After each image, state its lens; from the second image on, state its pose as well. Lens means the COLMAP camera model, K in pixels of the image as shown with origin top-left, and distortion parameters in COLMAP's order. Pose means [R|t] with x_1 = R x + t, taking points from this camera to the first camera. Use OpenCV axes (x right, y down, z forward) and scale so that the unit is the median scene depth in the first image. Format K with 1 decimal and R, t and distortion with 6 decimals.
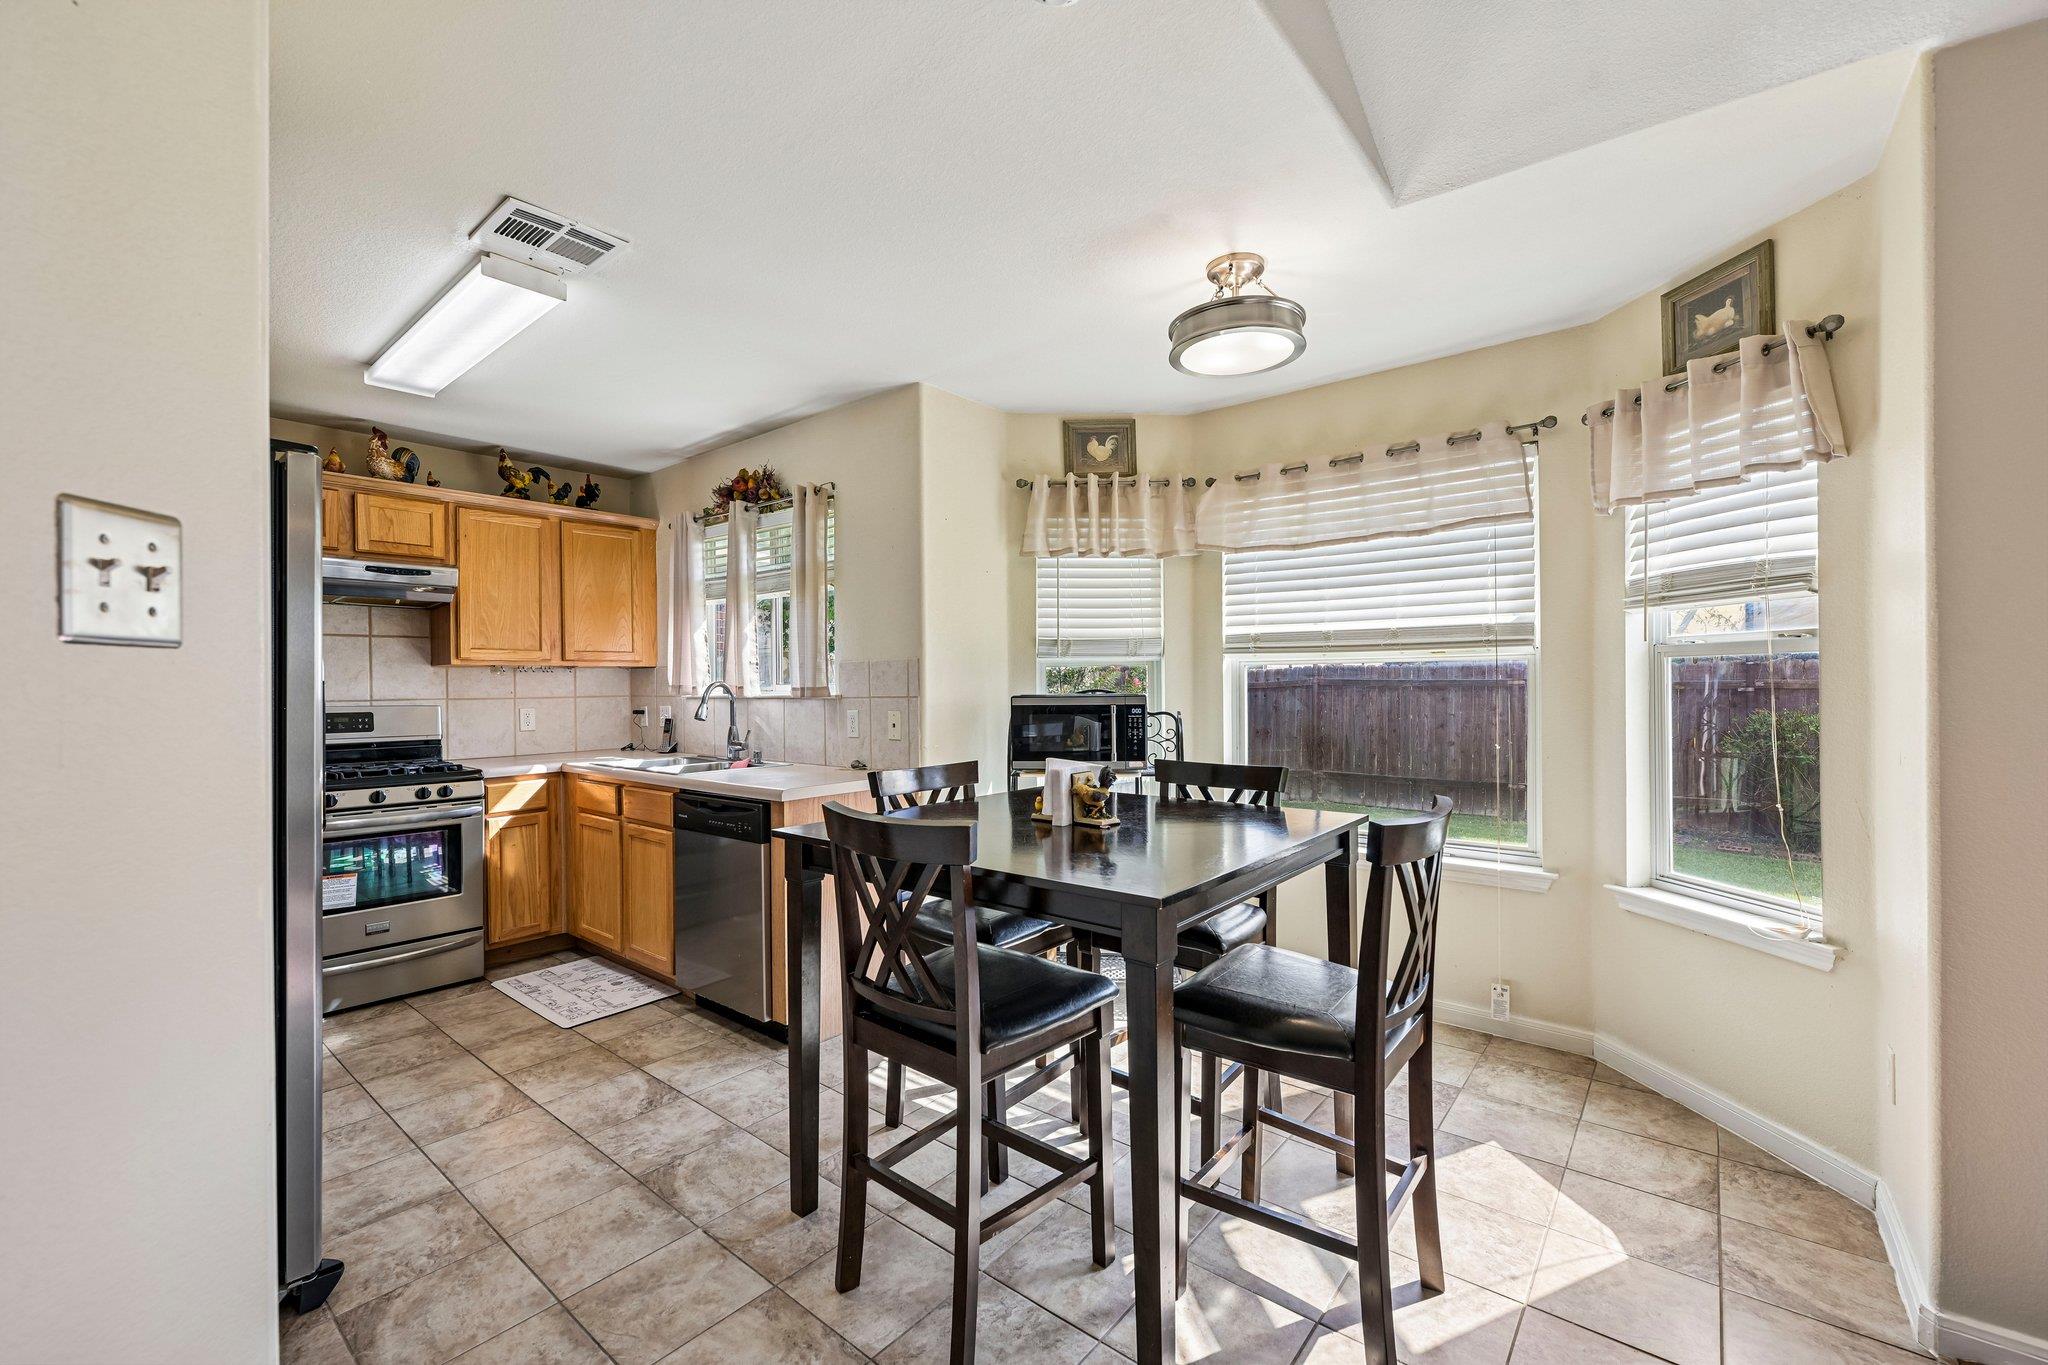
lens RADIAL K [[841.7, 0, 1022.7], [0, 841.7, 684.2], [0, 0, 1]] dist [-0.001054, 0.000093]
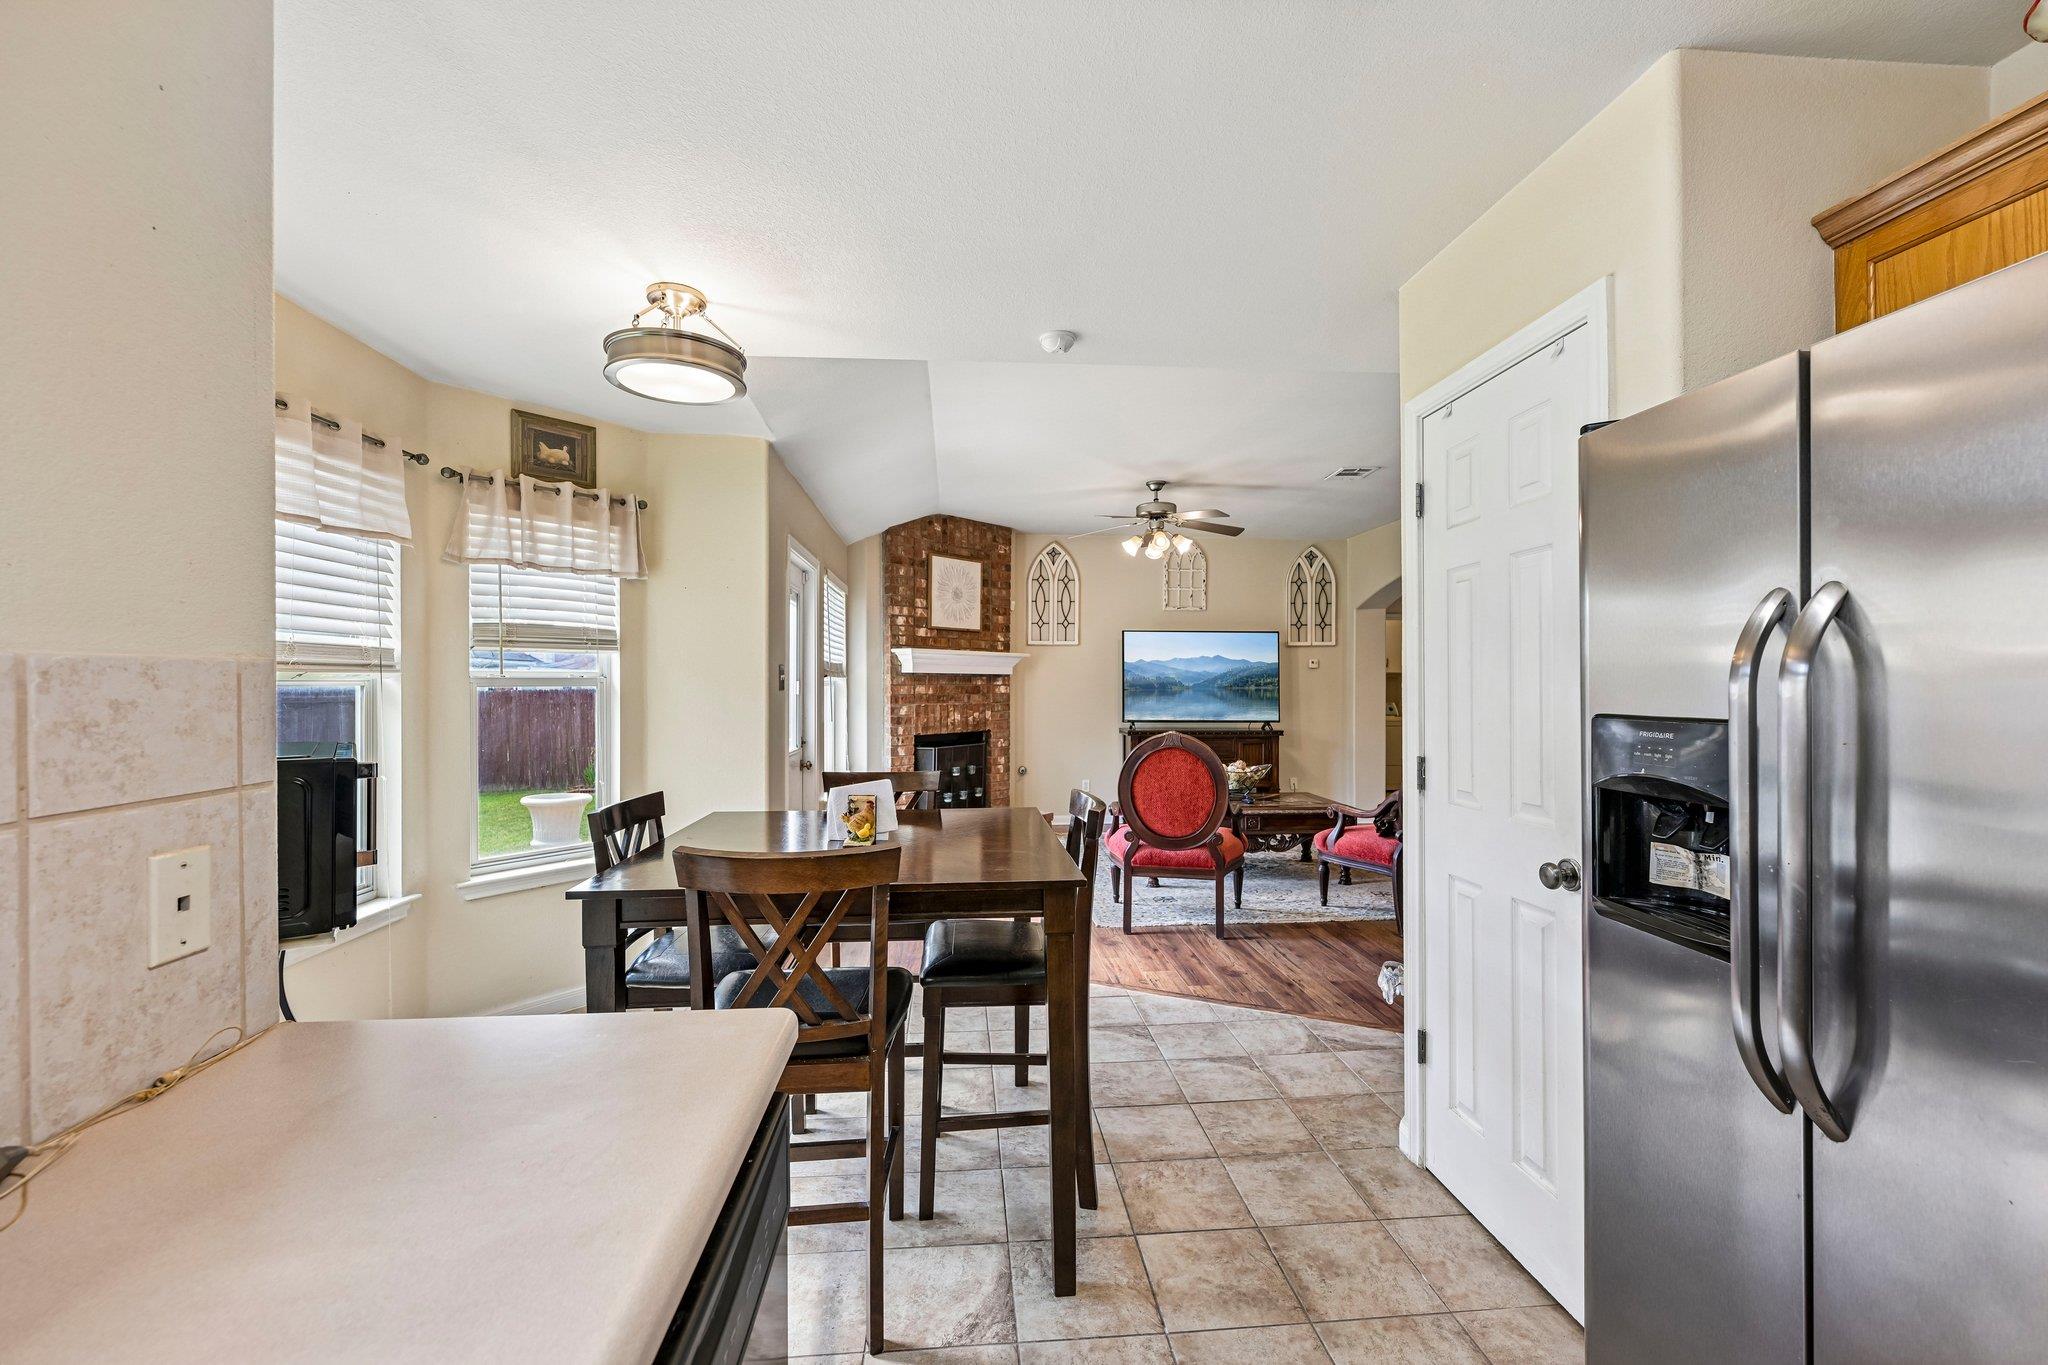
lens RADIAL K [[841.7, 0, 1022.7], [0, 841.7, 684.2], [0, 0, 1]] dist [-0.001054, 0.000093]
pose [[-0.696068, 0.010398, 0.717901, -0.490695], [0.009353, 0.999942, -0.005415, -0.015634], [-0.717915, 0.002946, -0.696124, 0.917423]]
